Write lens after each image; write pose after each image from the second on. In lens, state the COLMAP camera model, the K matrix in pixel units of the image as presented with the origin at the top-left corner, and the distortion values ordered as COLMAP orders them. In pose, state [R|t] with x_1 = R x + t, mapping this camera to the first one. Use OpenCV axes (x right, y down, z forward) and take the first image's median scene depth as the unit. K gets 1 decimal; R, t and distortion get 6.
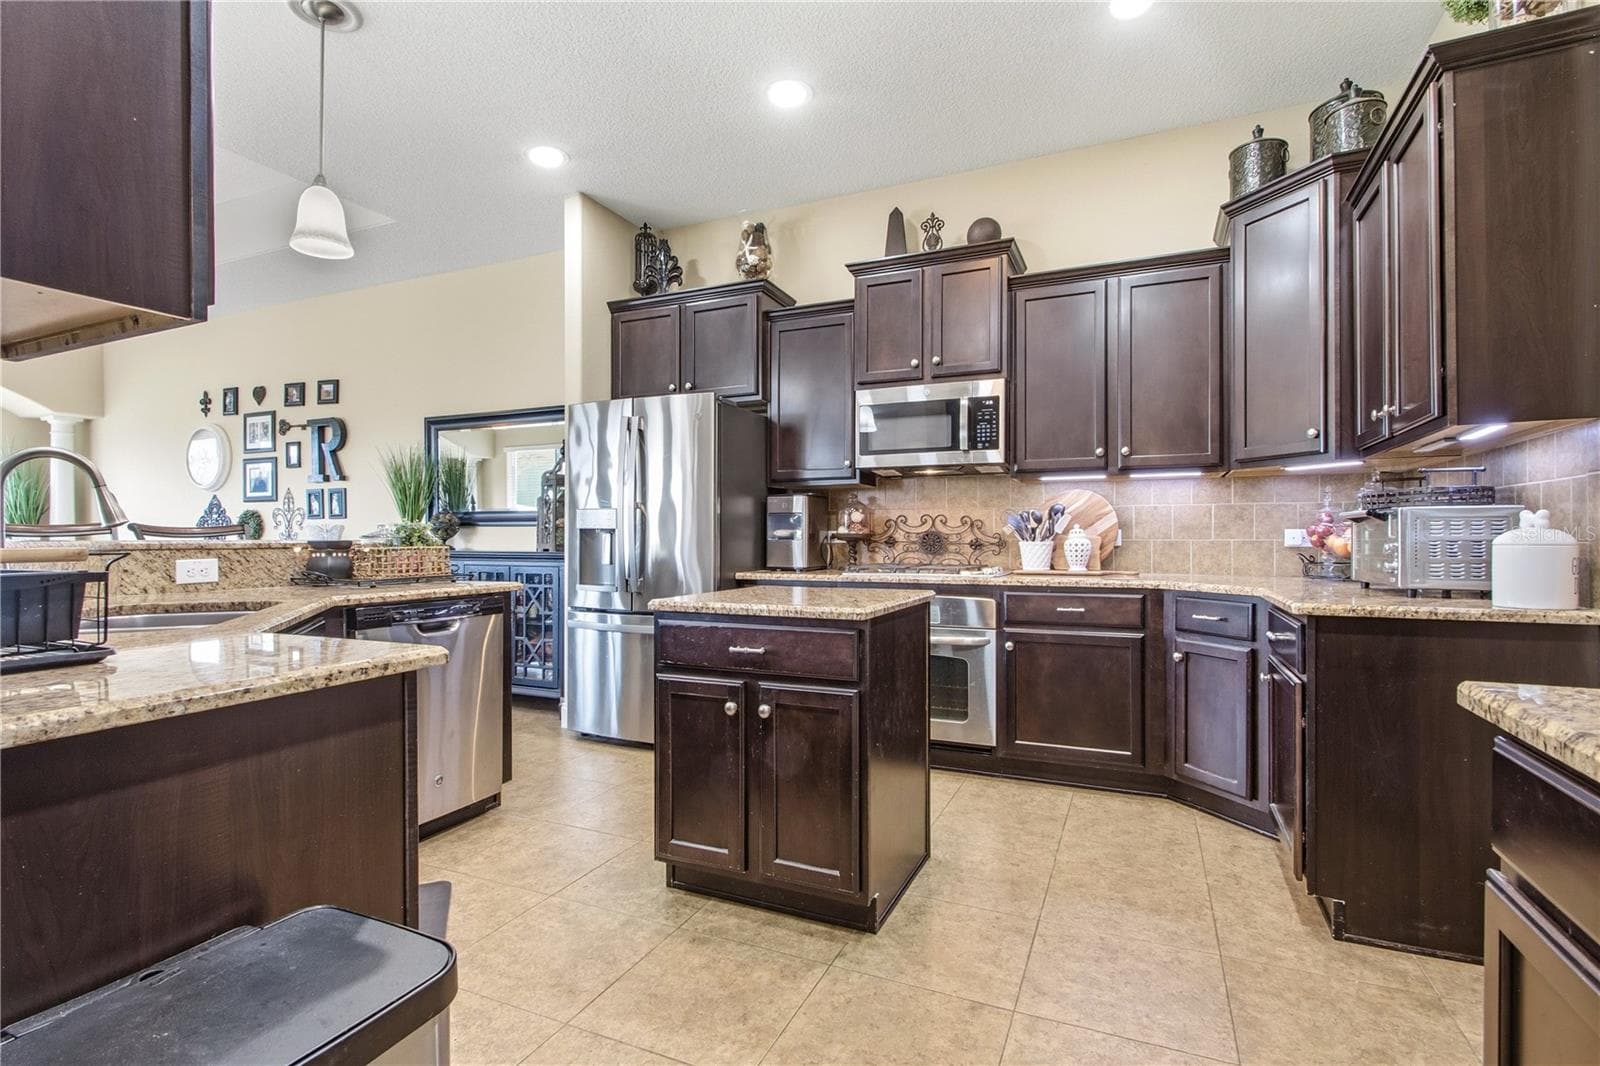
lens RADIAL K [[750.9, 0, 813.9], [0, 750.9, 535.9], [0, 0, 1]] dist [0.002230, -0.003464]
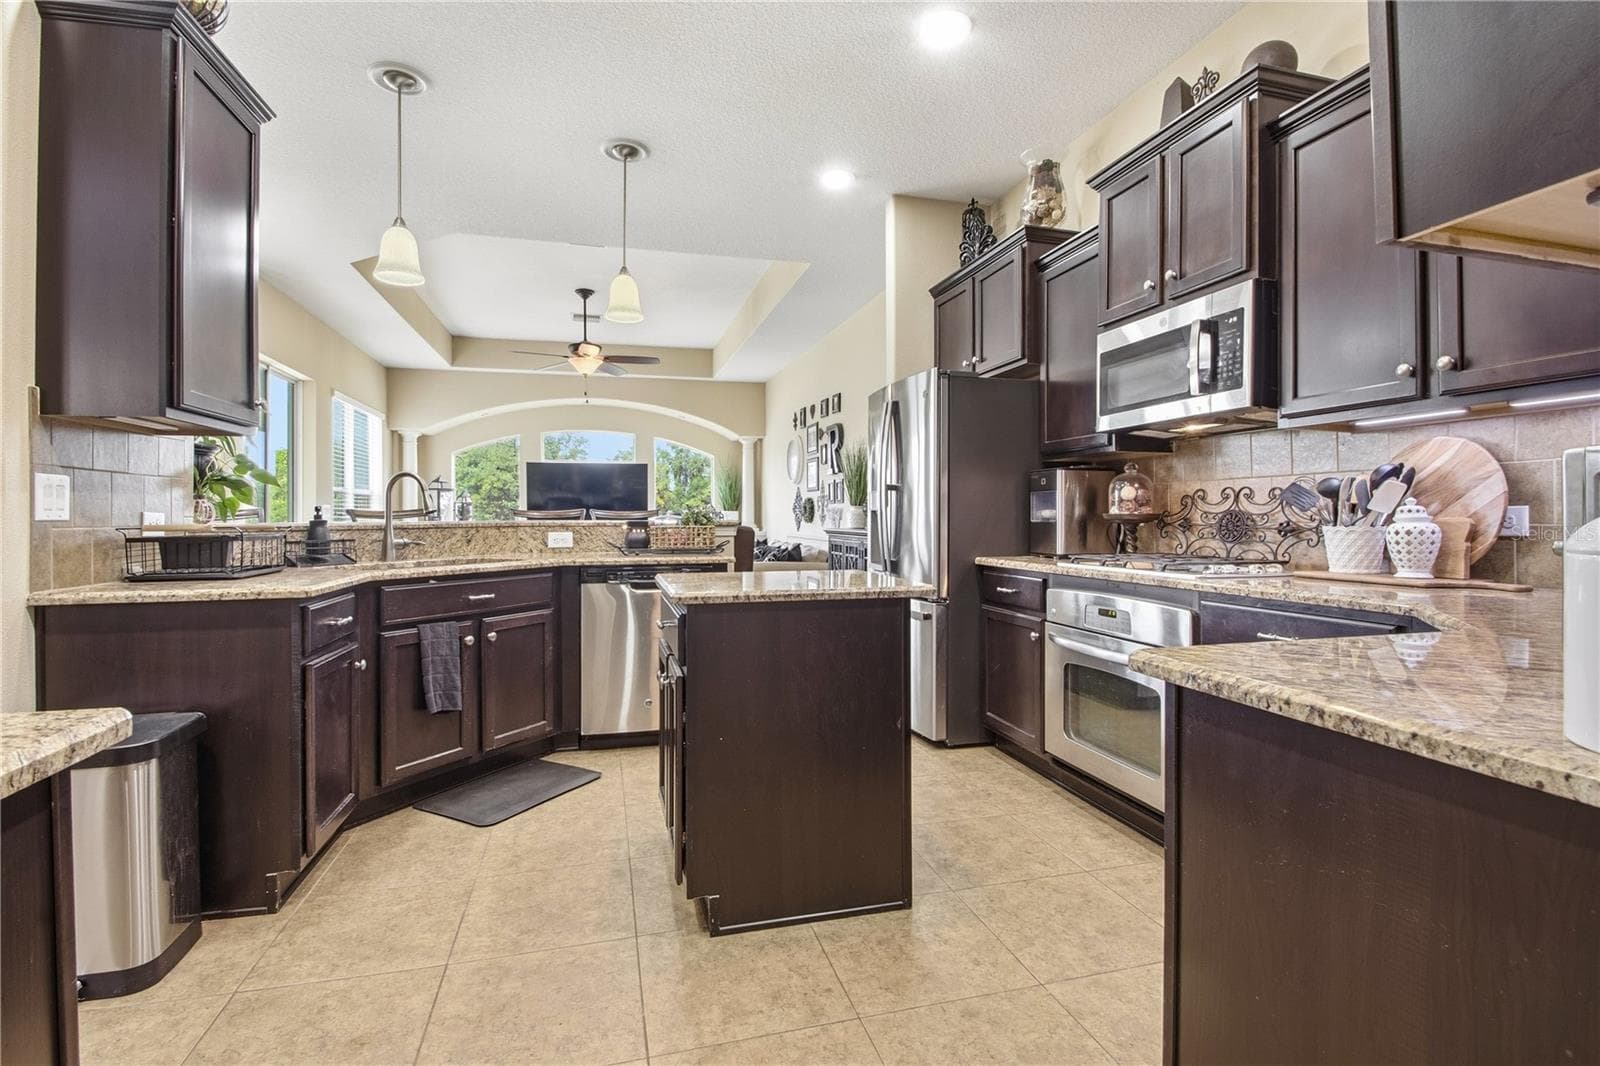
lens RADIAL K [[750.9, 0, 821.5], [0, 750.9, 512.6], [0, 0, 1]] dist [0.002230, -0.003464]
pose [[0.638474, -0.004550, -0.769630, 0.604203], [0.001465, 0.999988, -0.004697, -0.001952], [0.769642, 0.001871, 0.638473, 0.332012]]
